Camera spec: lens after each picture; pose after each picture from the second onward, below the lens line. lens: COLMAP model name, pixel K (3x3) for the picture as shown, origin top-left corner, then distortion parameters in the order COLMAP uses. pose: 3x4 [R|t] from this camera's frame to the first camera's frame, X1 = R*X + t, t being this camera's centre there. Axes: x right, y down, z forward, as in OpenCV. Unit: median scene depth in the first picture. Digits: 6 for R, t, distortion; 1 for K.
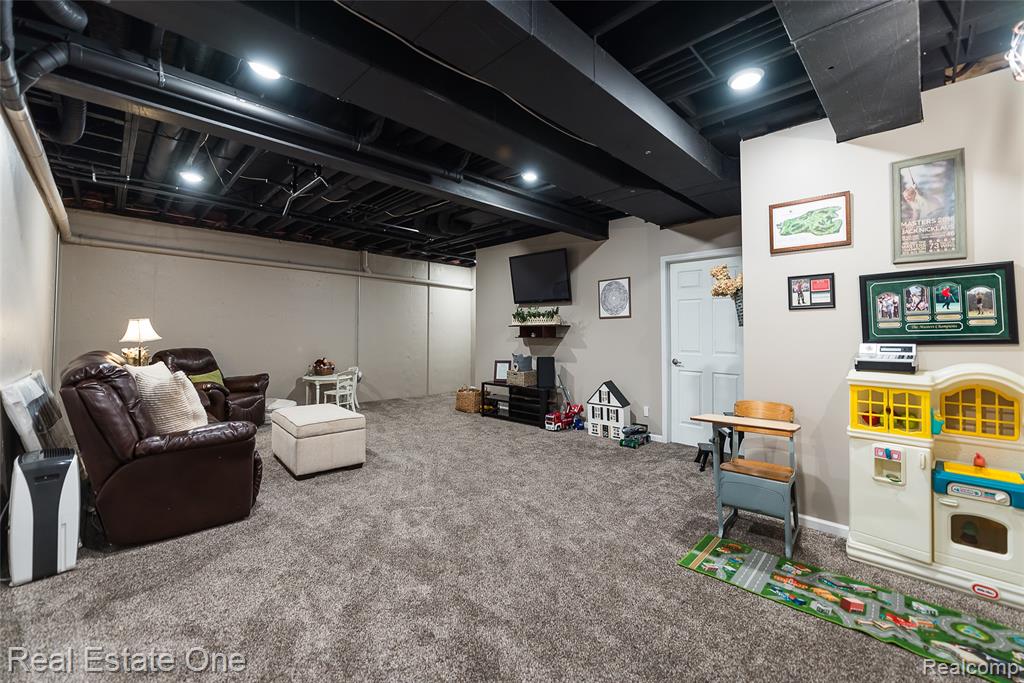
lens RADIAL K [[416.2, 0, 542.3], [0, 416.2, 317.4], [0, 0, 1]] dist [-0.000098, -0.000229]
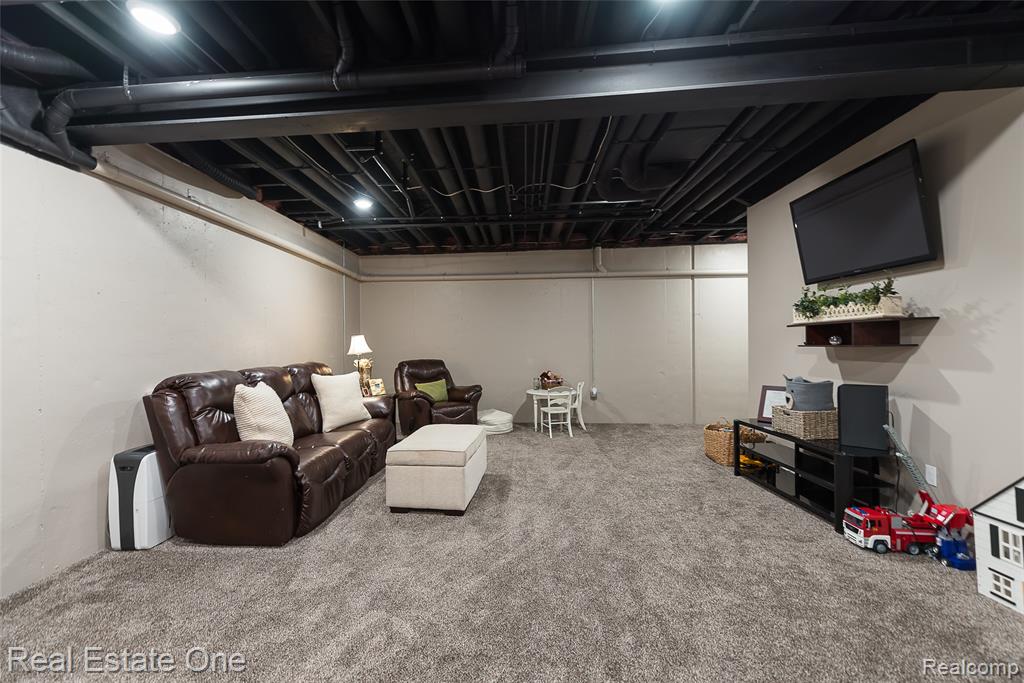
lens RADIAL K [[412.2, 0, 483.5], [0, 412.2, 347.6], [0, 0, 1]] dist [0.010170, -0.000575]
pose [[0.599626, -0.010145, -0.800216, 0.131324], [0.049532, 0.998473, 0.024457, 0.017436], [0.798746, -0.054302, 0.599213, 0.360708]]
